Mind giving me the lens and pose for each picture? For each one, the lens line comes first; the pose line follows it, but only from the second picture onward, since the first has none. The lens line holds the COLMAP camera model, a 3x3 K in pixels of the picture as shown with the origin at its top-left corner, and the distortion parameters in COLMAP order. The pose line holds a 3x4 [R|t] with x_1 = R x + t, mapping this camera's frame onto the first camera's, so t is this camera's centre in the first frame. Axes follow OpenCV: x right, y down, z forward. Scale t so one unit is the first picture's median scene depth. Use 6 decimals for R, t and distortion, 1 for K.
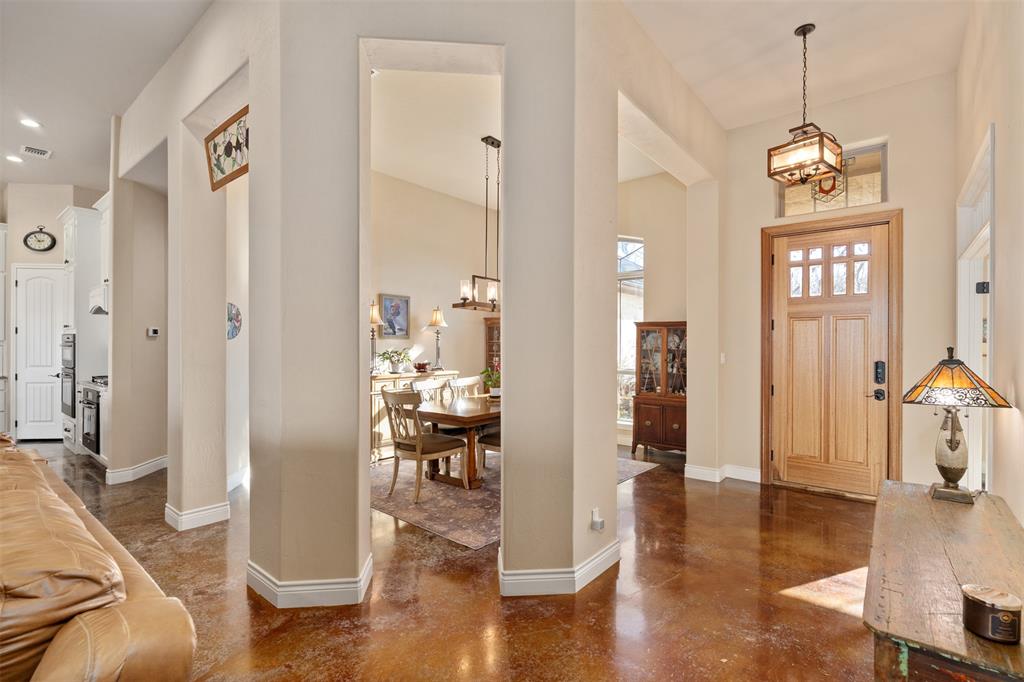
lens RADIAL K [[478.5, 0, 511.2], [0, 478.5, 342.7], [0, 0, 1]] dist [-0.003930, -0.000058]
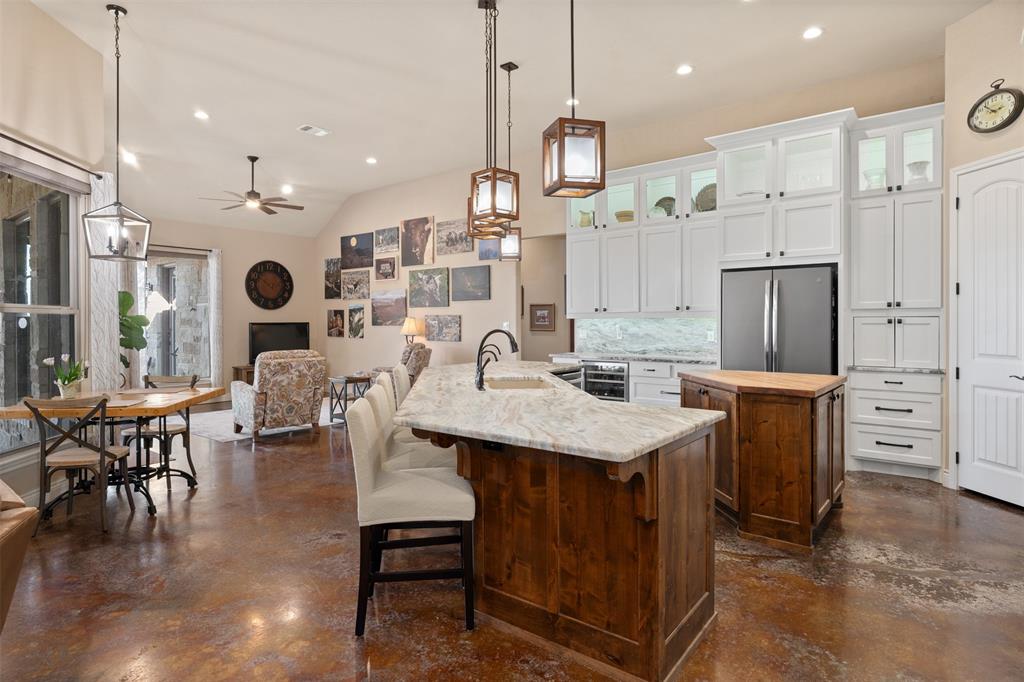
lens RADIAL K [[566.0, 0, 499.0], [0, 566.0, 322.2], [0, 0, 1]] dist [-0.002267, 0.000435]
pose [[0.000927, 0.000845, -0.999999, -0.554028], [0.004191, 0.999991, 0.000849, 0.014889], [0.999991, -0.004191, 0.000924, 0.673655]]
